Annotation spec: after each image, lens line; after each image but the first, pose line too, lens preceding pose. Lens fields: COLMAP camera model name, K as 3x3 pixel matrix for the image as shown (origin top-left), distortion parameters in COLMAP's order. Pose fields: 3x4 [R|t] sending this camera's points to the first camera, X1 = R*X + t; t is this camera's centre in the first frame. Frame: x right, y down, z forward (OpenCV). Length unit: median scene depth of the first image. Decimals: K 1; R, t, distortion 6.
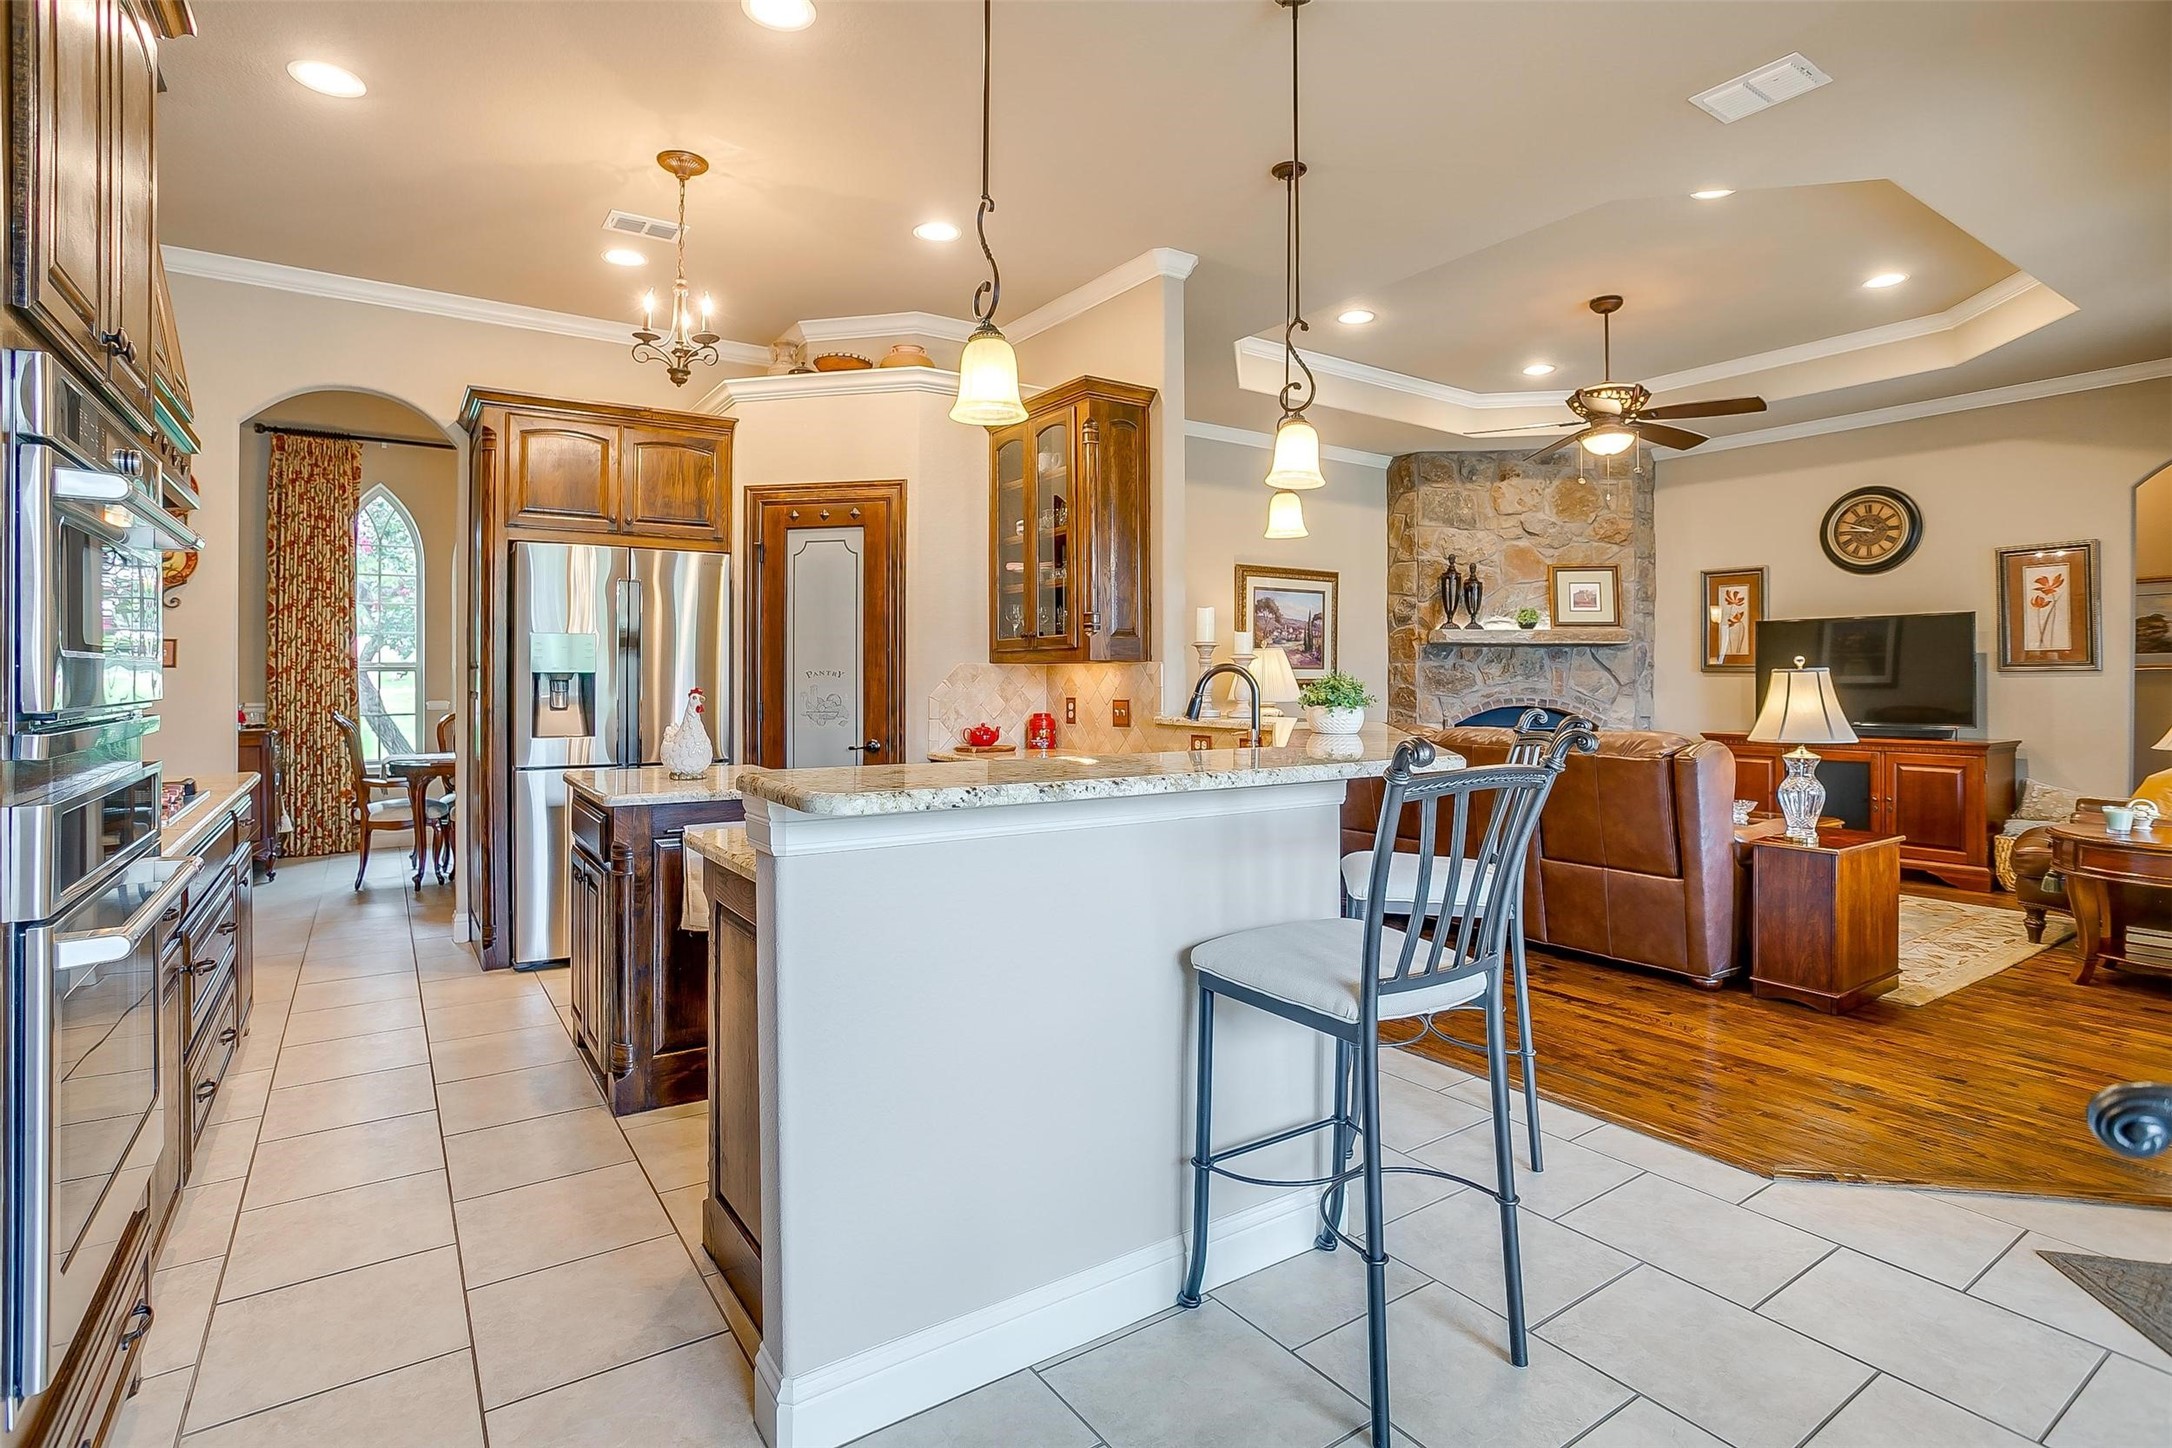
lens RADIAL K [[1056.3, 0, 1063.6], [0, 1056.3, 691.1], [0, 0, 1]] dist [-0.054919, 0.027581]
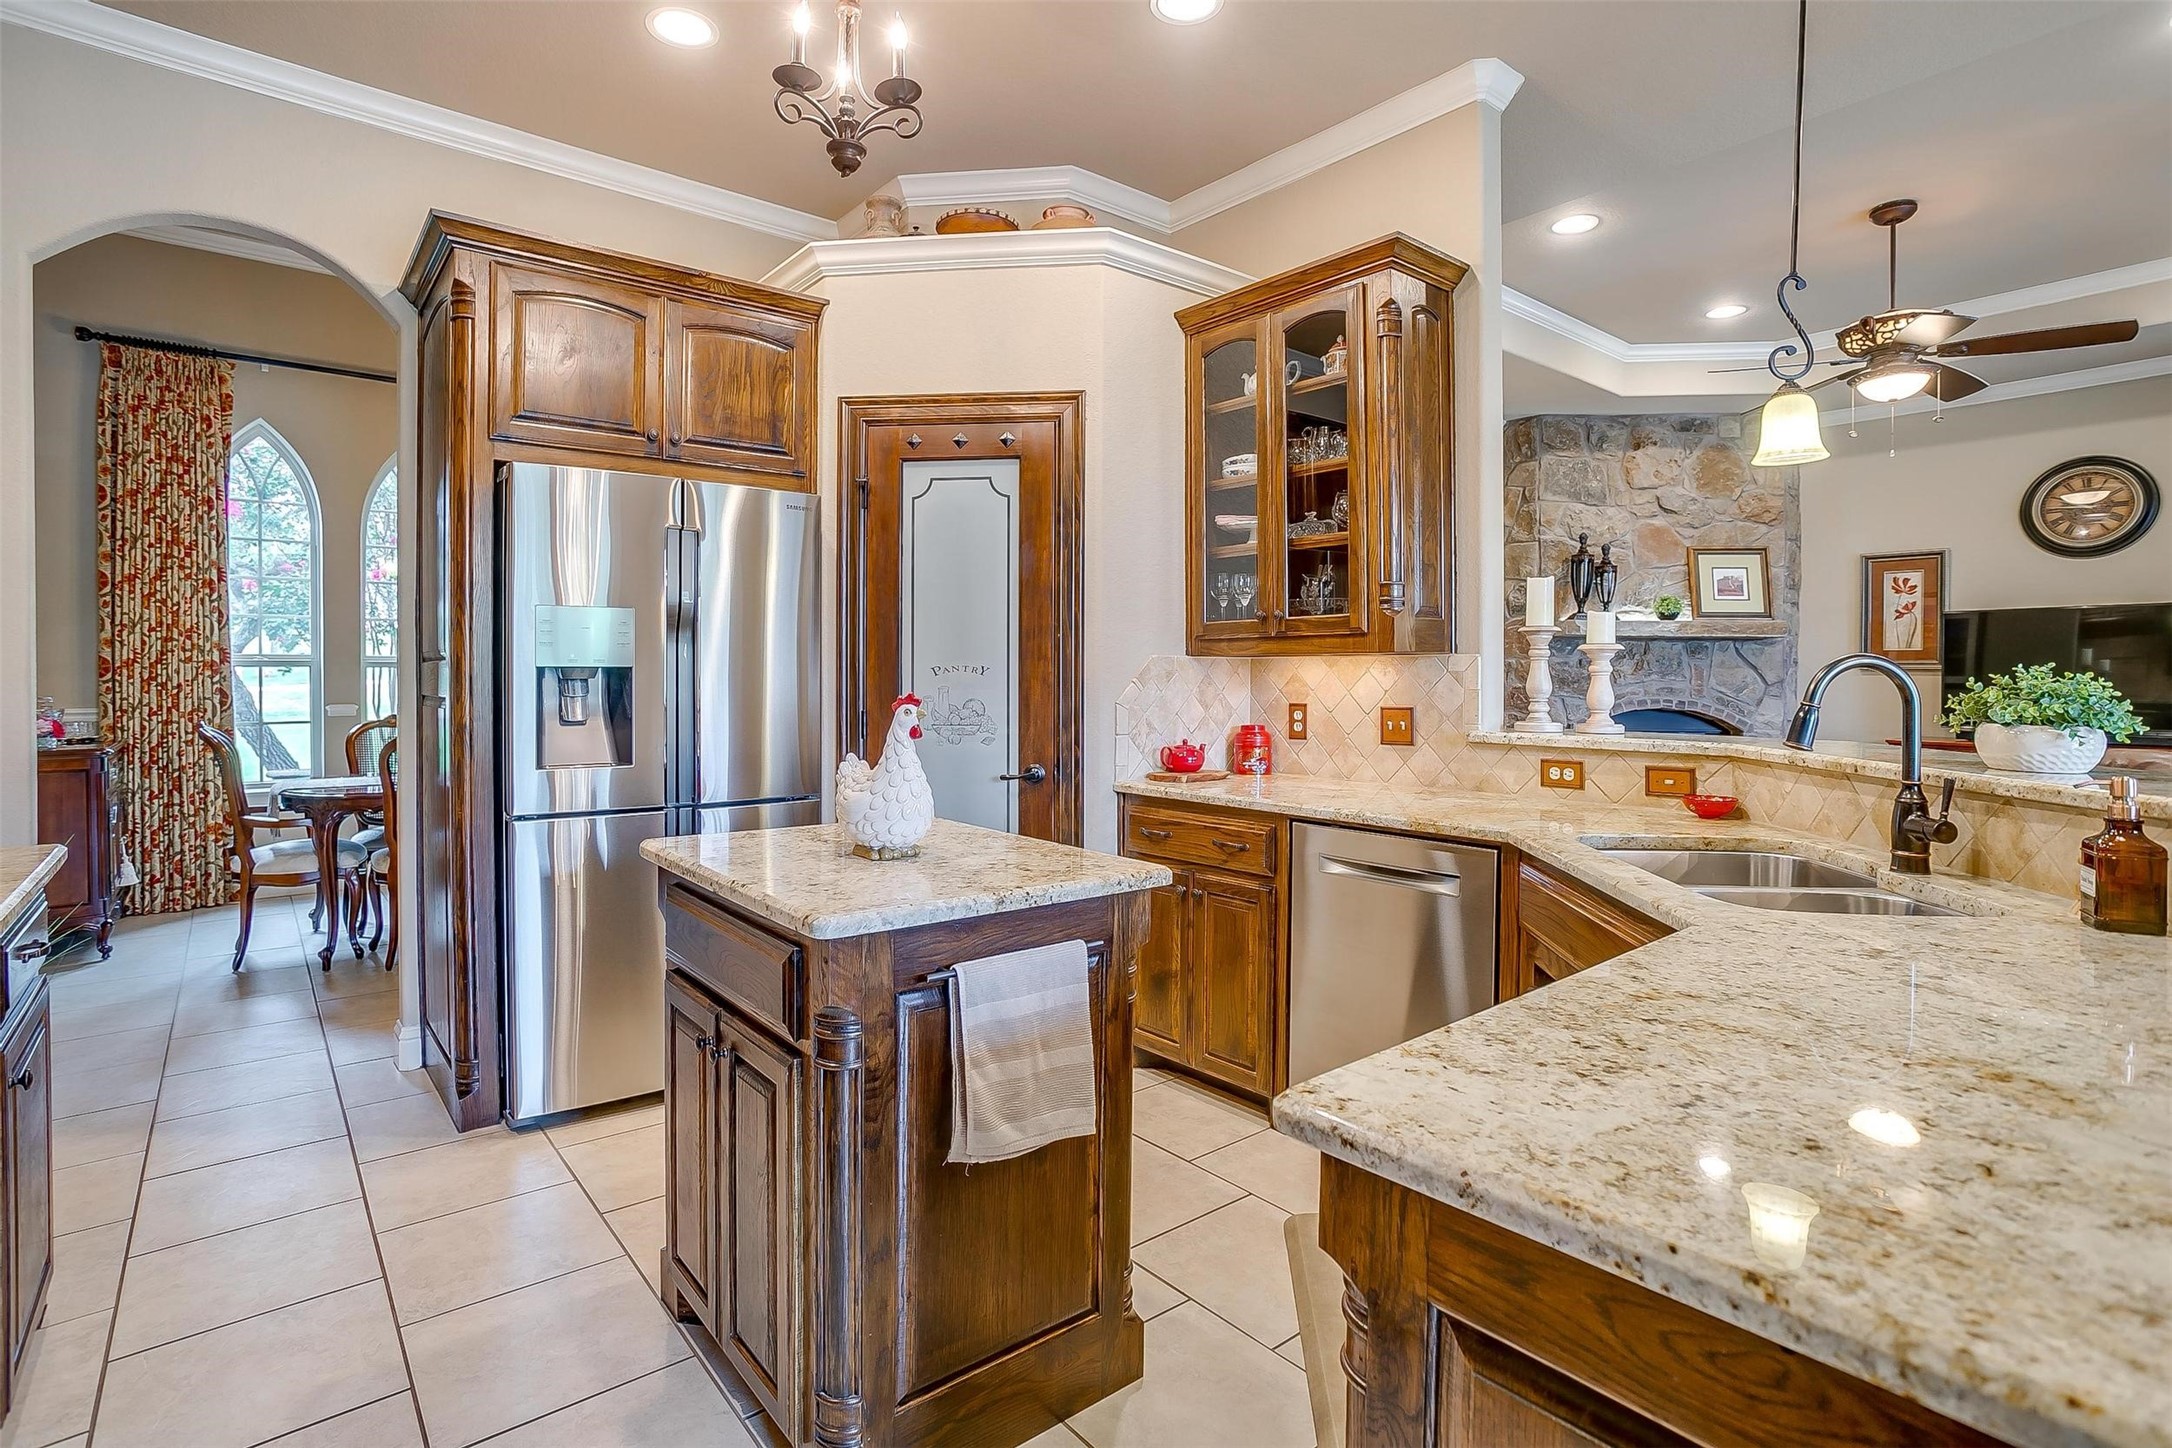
lens RADIAL K [[1054.4, 0, 1065.8], [0, 1054.4, 698.9], [0, 0, 1]] dist [-0.051616, 0.026795]
pose [[0.995893, -0.000883, 0.090537, -0.171180], [-0.000049, 0.999947, 0.010292, -0.003444], [-0.090541, -0.010255, 0.995840, 0.234308]]
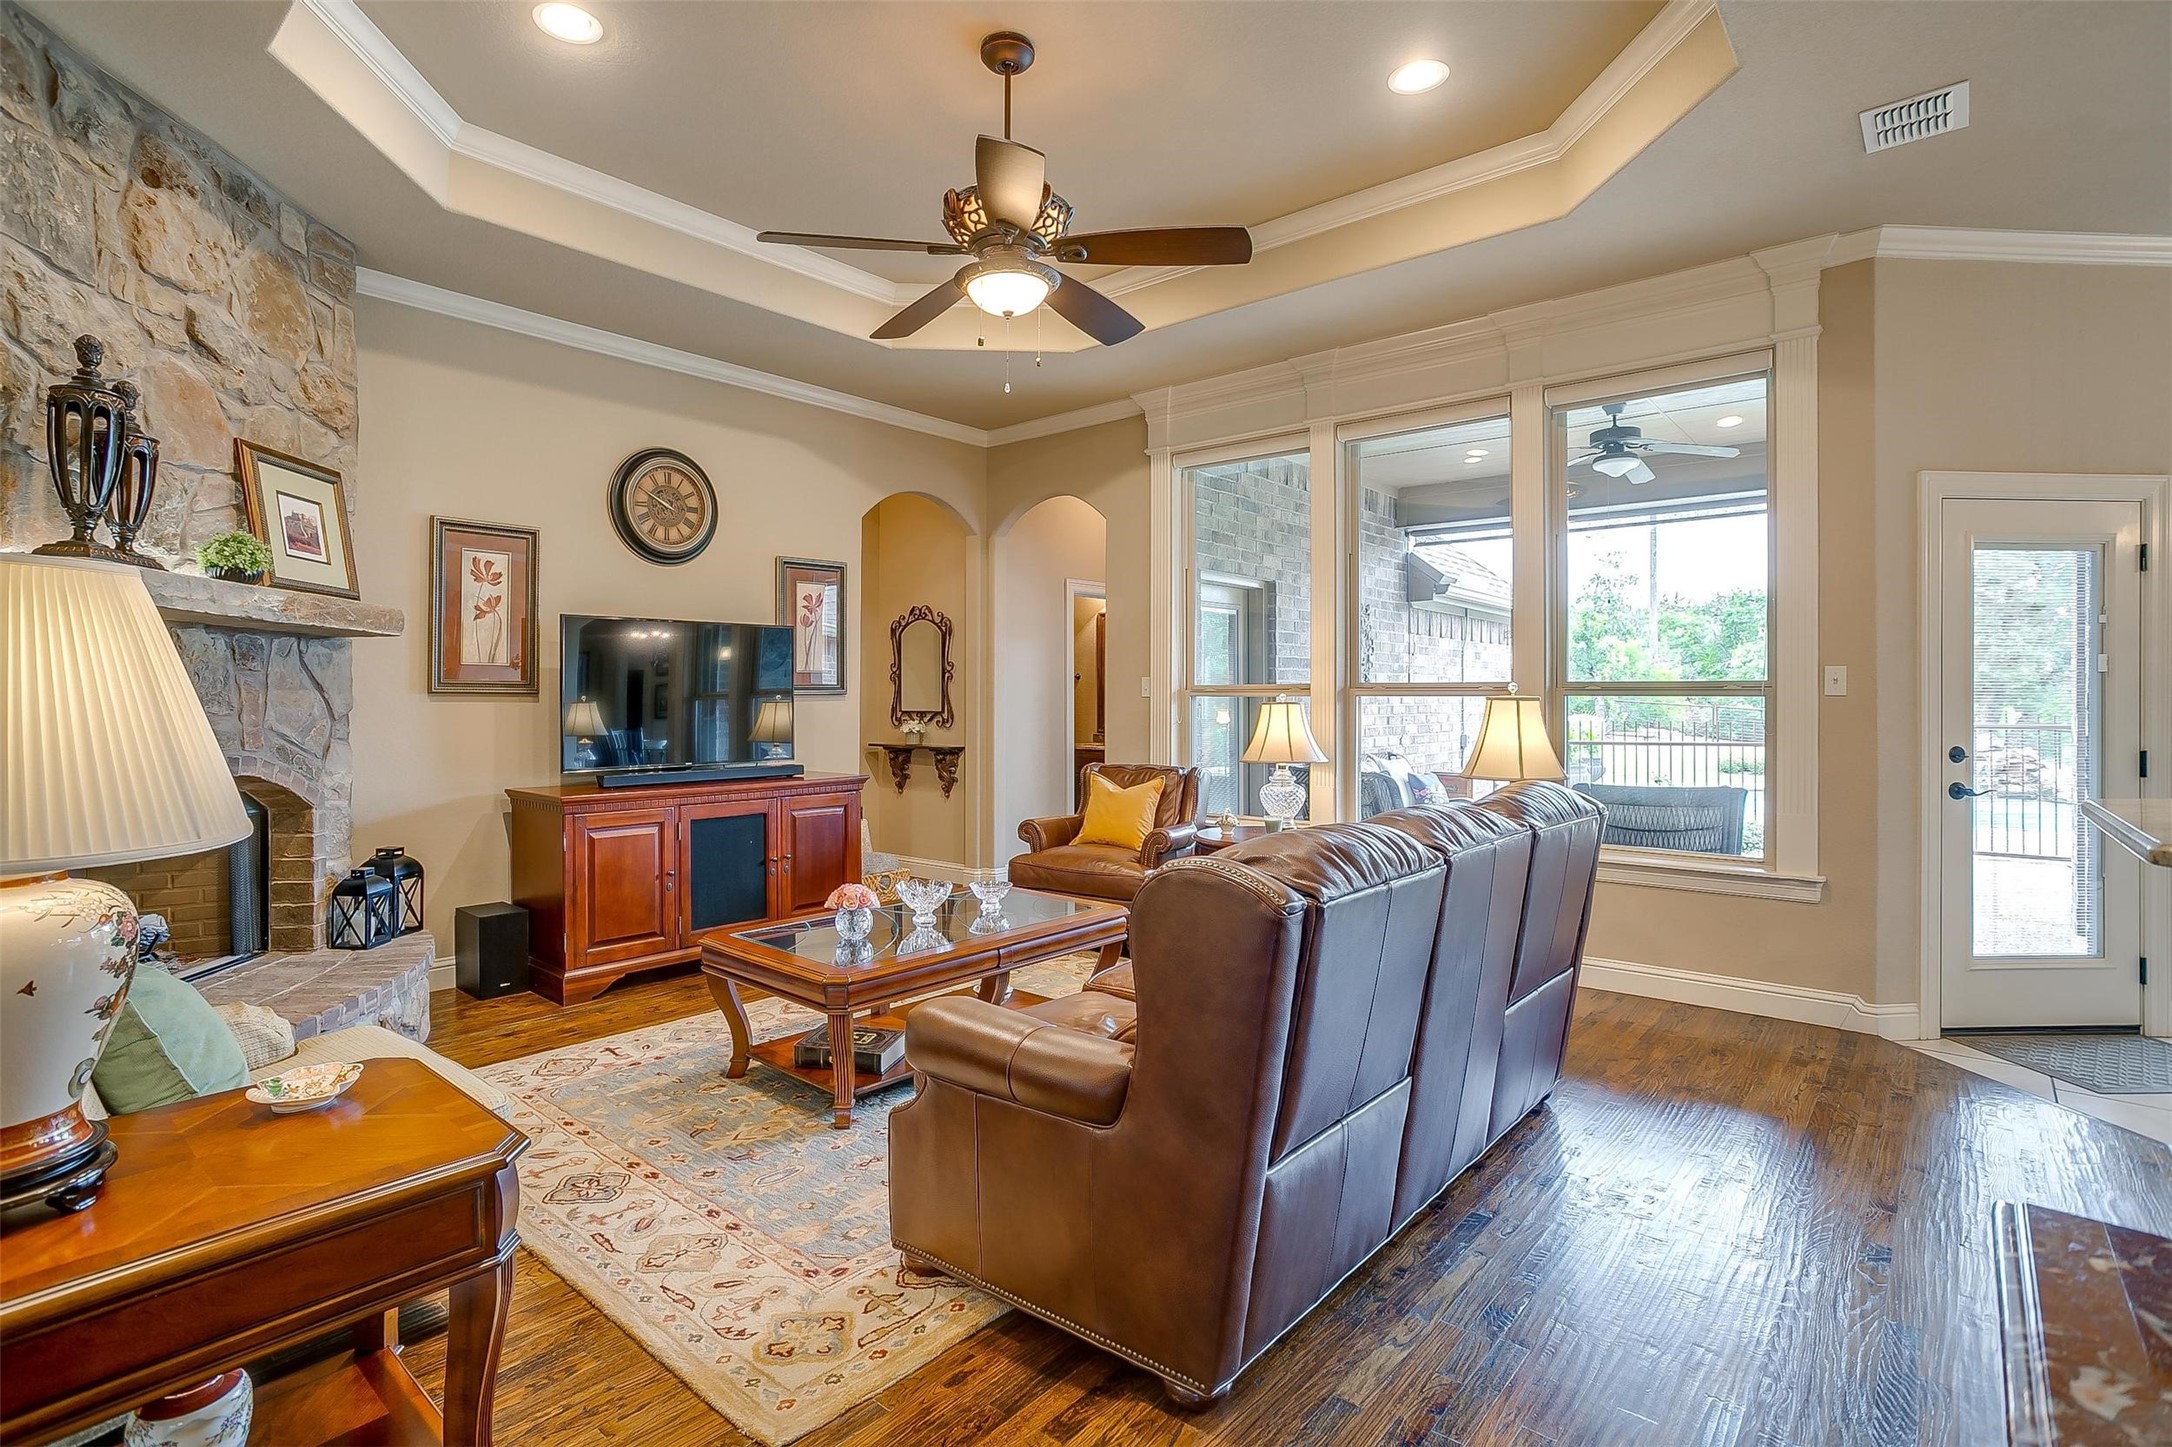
lens RADIAL K [[1056.3, 0, 1063.6], [0, 1056.3, 690.6], [0, 0, 1]] dist [-0.054919, 0.027581]
pose [[-0.266544, 0.005906, 0.963805, -0.034075], [0.011893, 0.999925, -0.002838, -0.017721], [-0.963750, 0.010706, -0.266594, 1.019189]]
